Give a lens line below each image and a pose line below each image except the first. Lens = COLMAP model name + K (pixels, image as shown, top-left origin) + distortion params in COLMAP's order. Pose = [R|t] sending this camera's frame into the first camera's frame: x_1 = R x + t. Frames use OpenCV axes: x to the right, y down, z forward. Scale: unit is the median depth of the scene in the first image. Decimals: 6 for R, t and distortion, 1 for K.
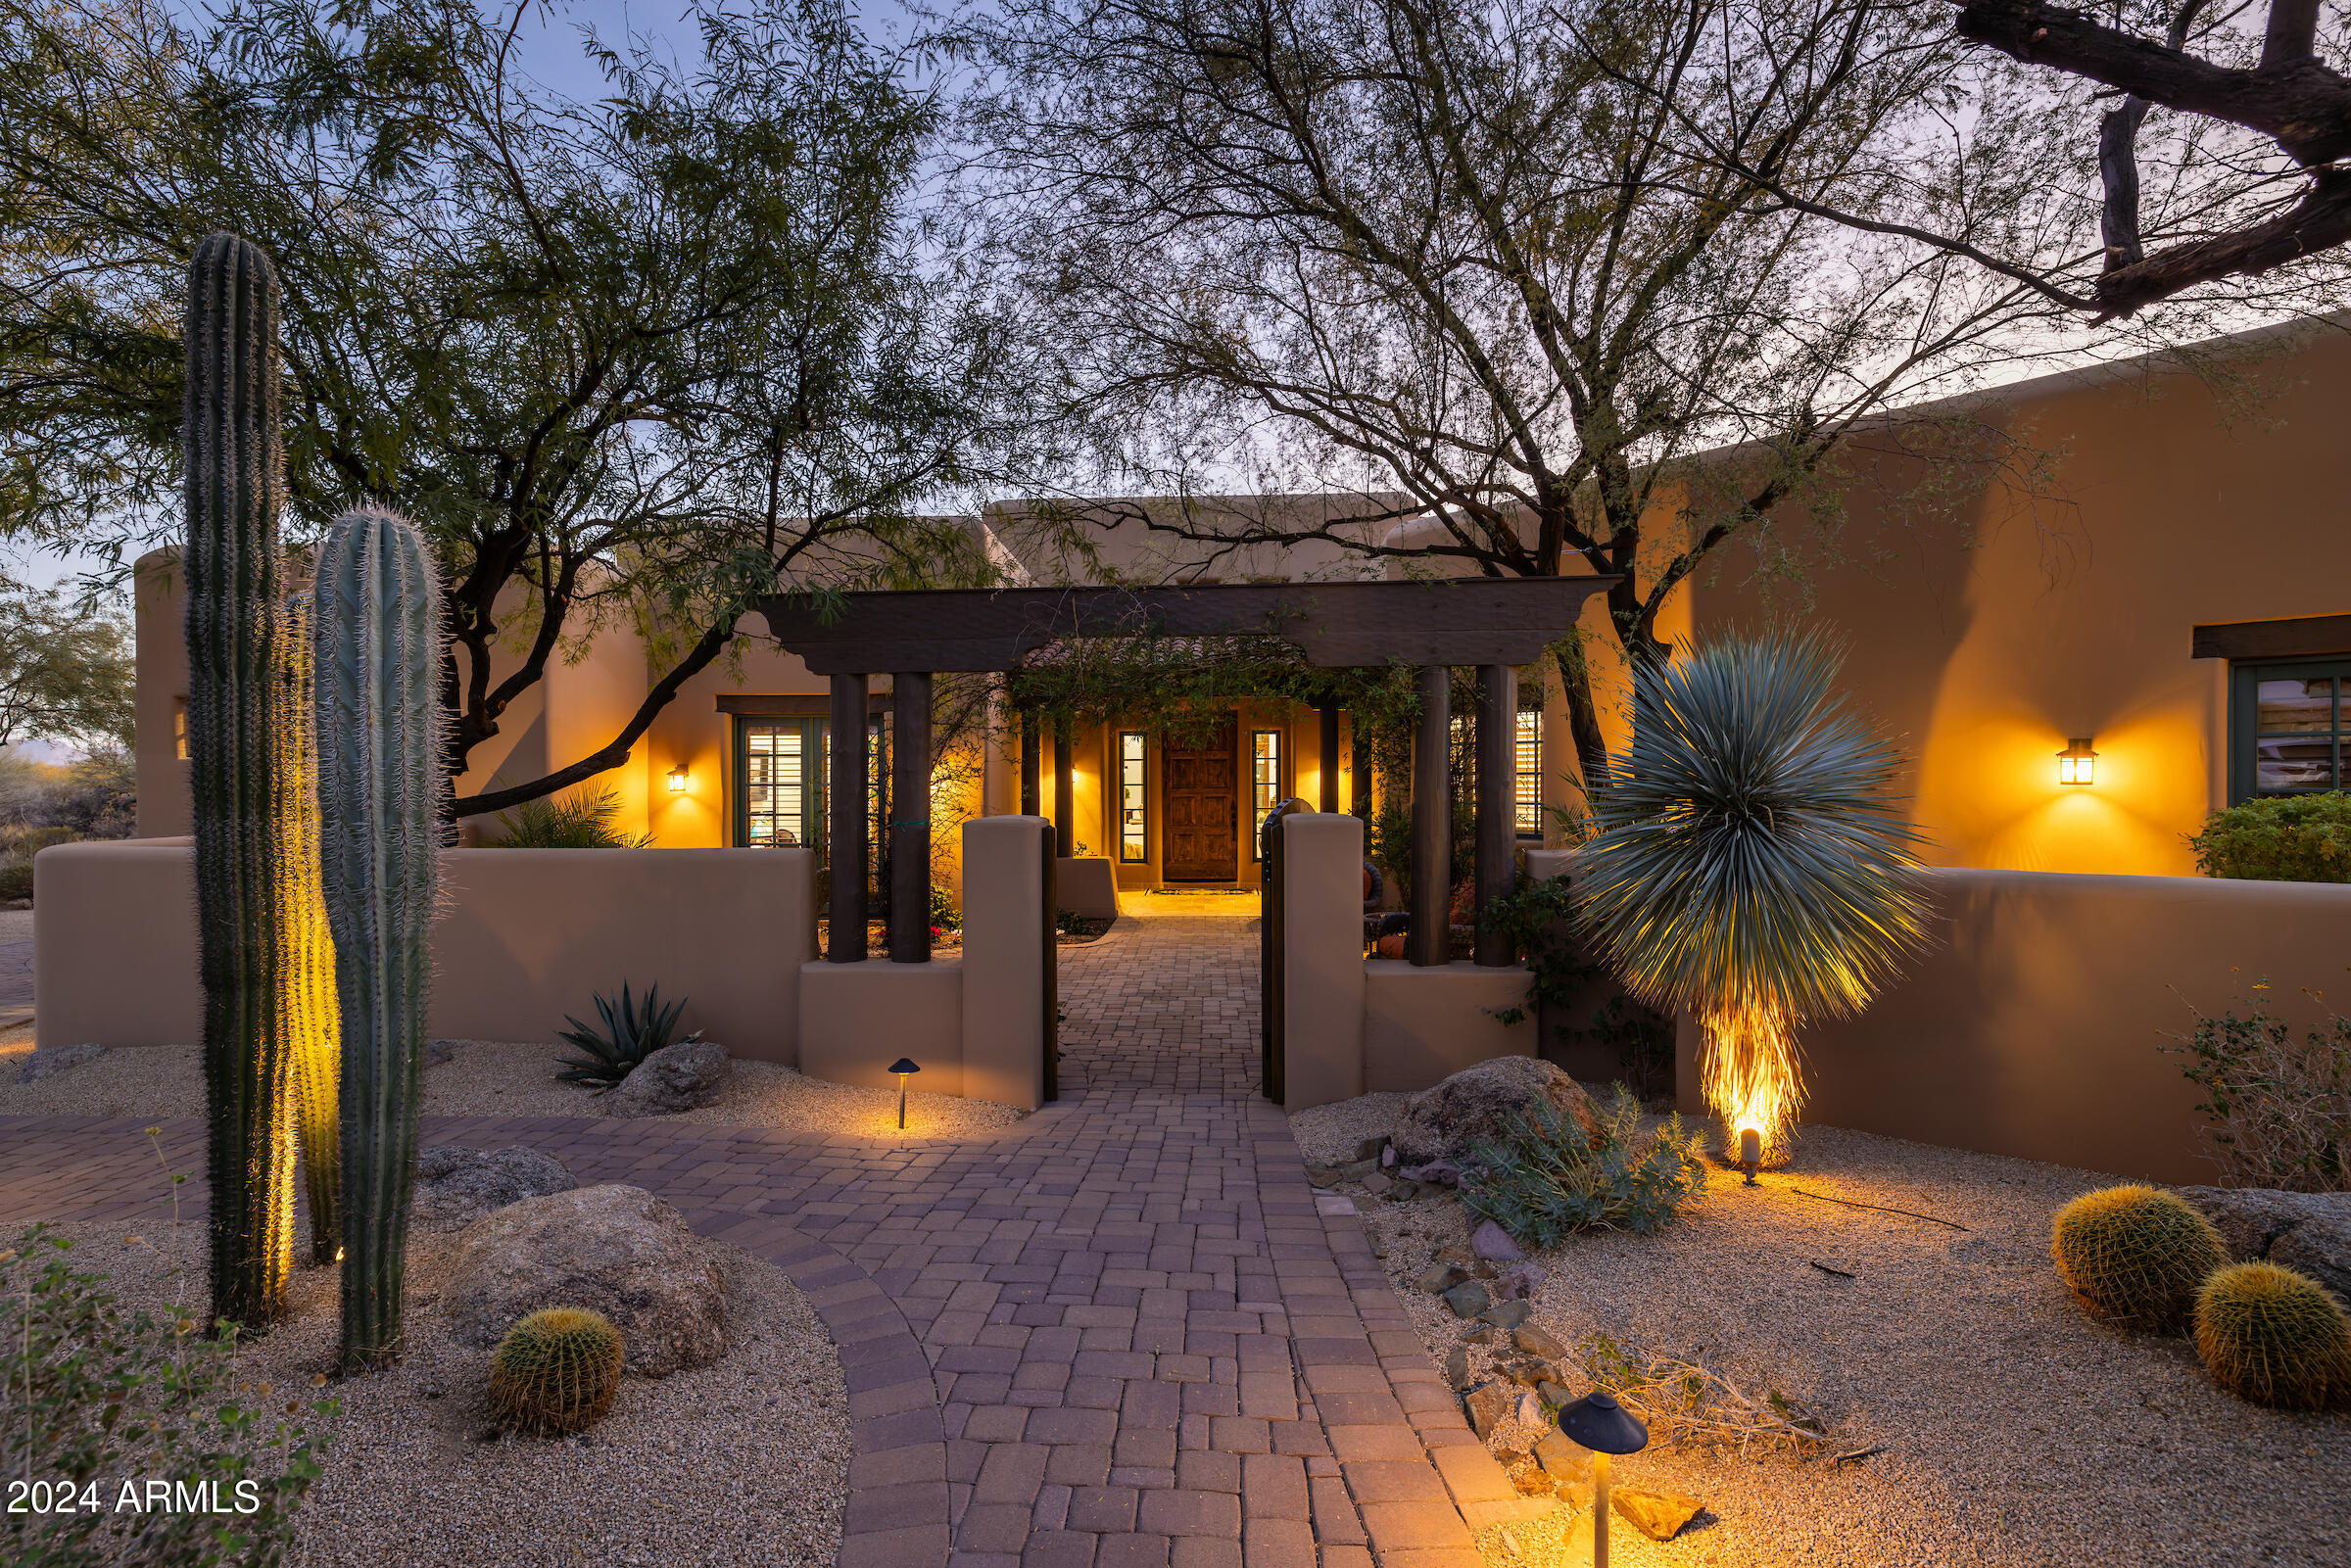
lens RADIAL K [[1136.4, 0, 1177.7], [0, 1136.4, 803.1], [0, 0, 1]] dist [0.002486, 0.000314]
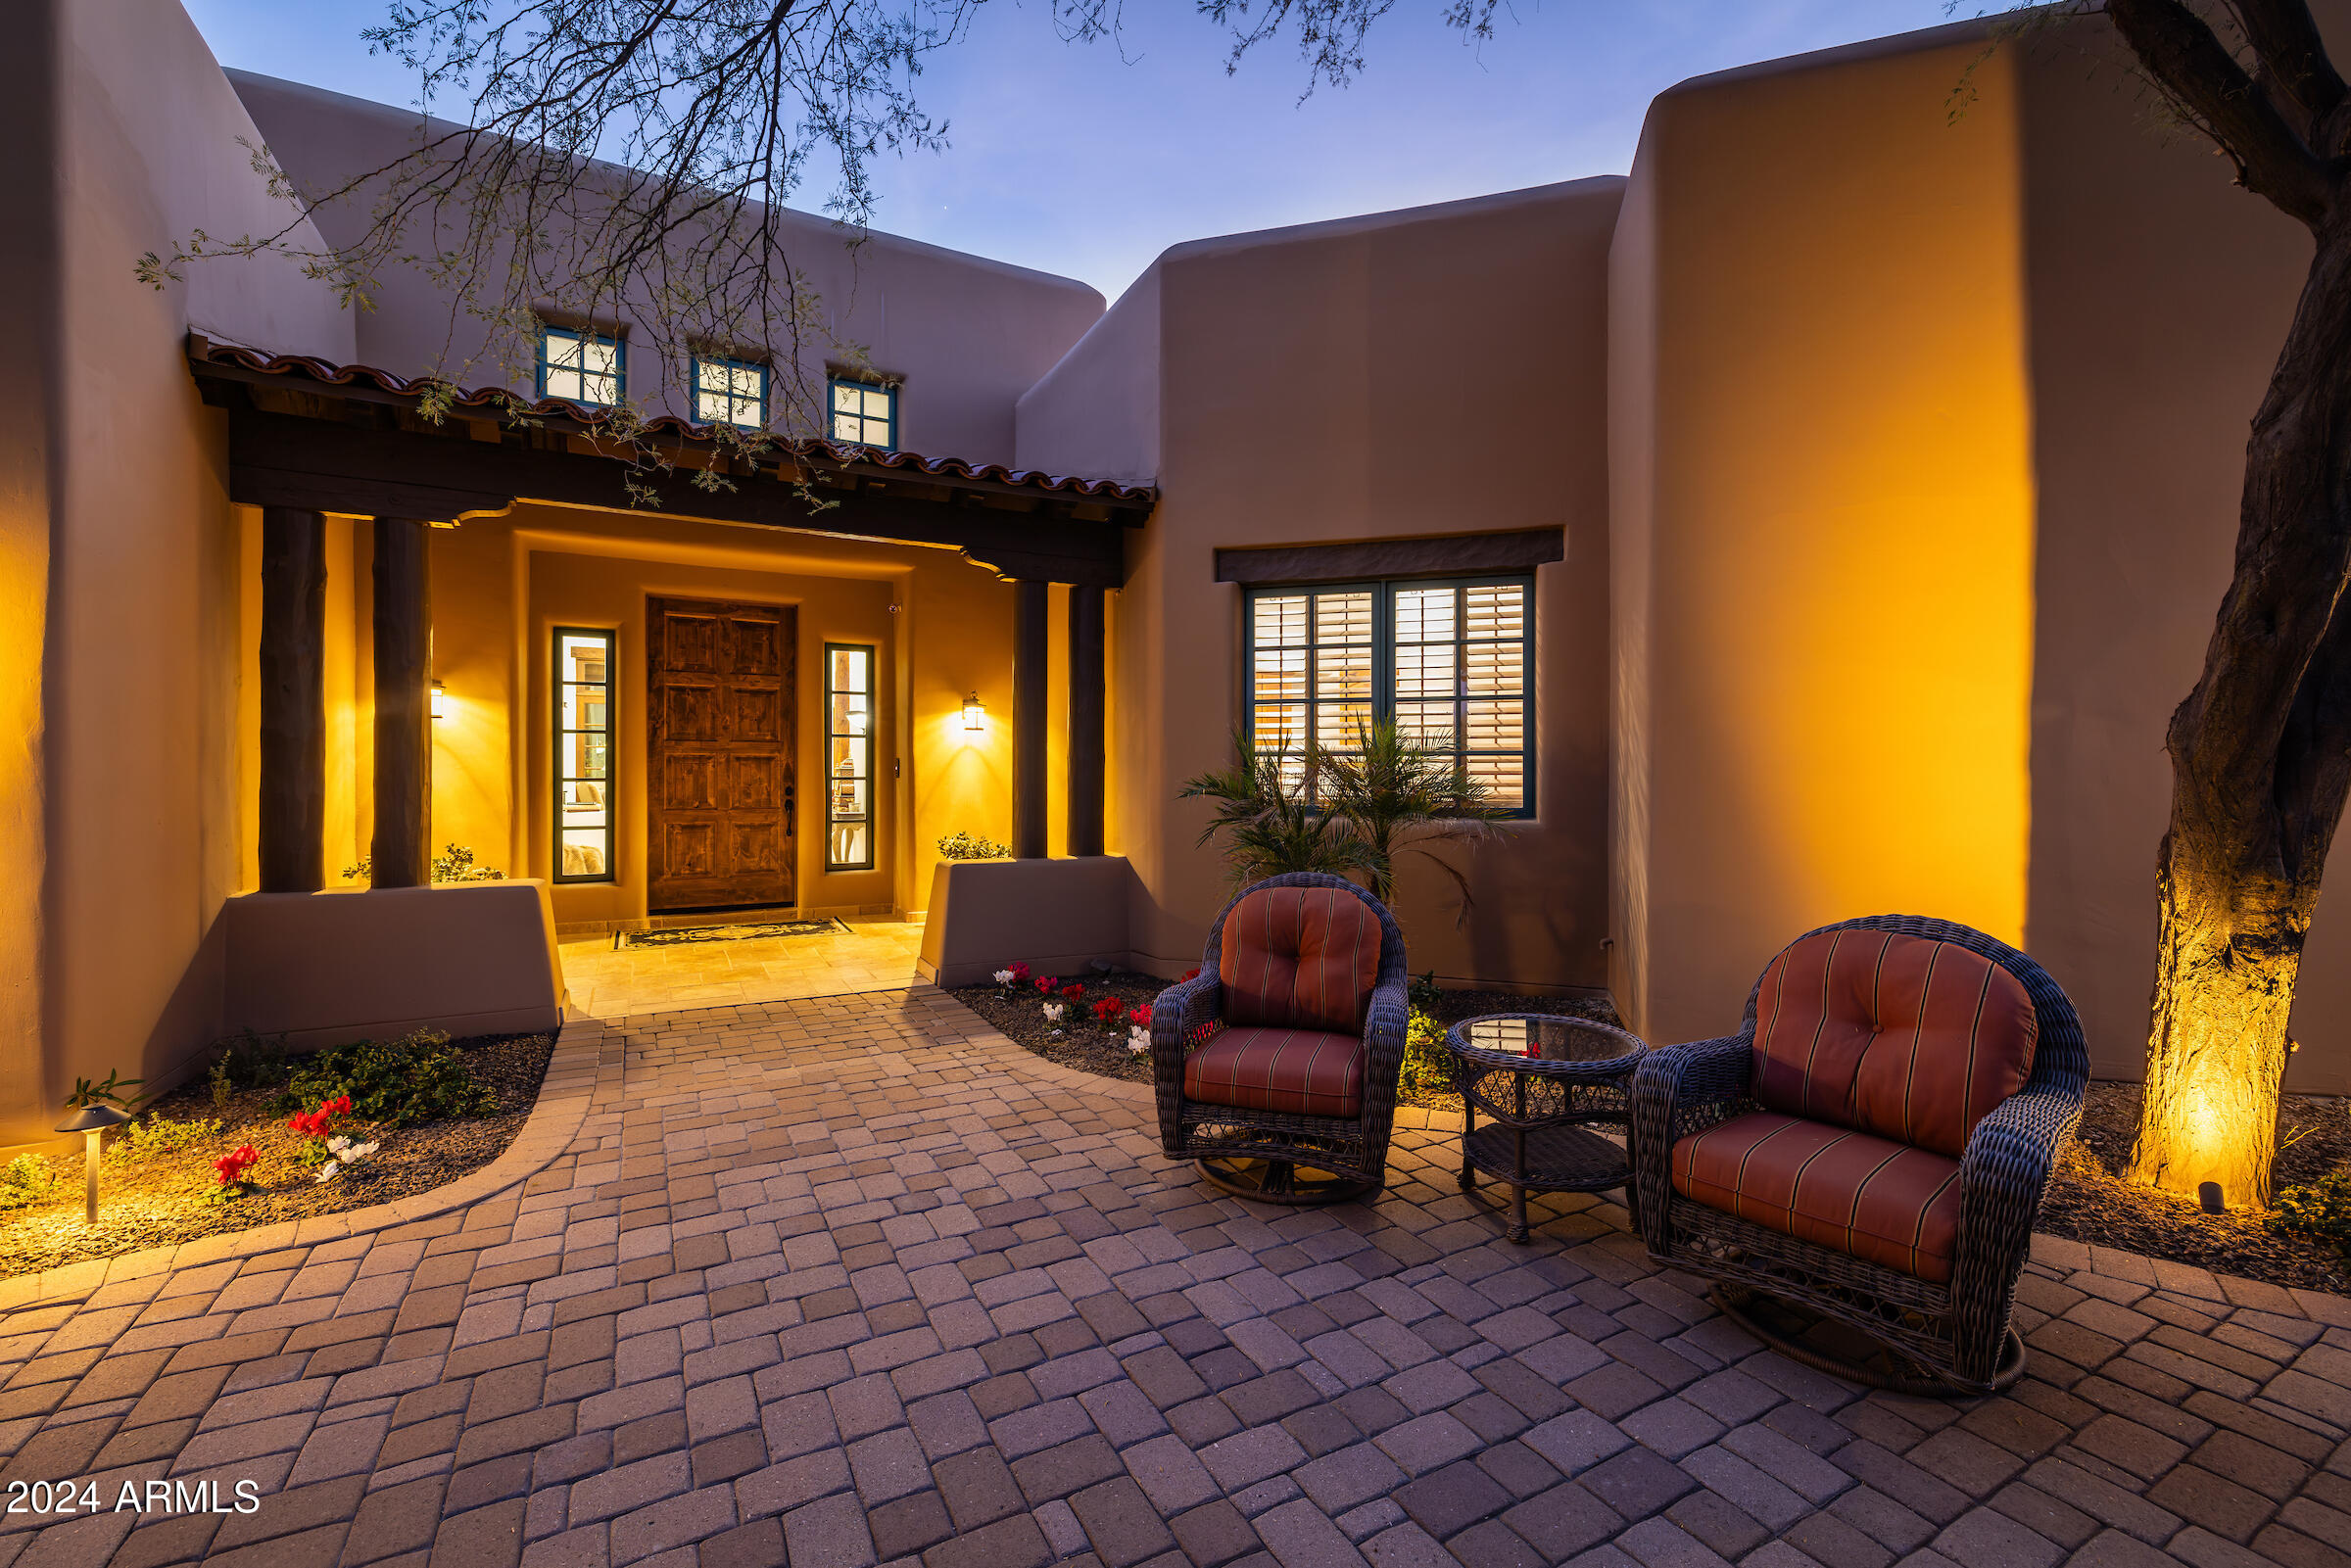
lens RADIAL K [[1008.0, 0, 1178.1], [0, 1008.0, 794.9], [0, 0, 1]] dist [-0.001187, -0.000063]
pose [[0.862788, -0.000584, 0.505565, -0.037308], [0.003325, 0.999984, -0.004520, 0.015941], [-0.505554, 0.005581, 0.862777, 0.473941]]
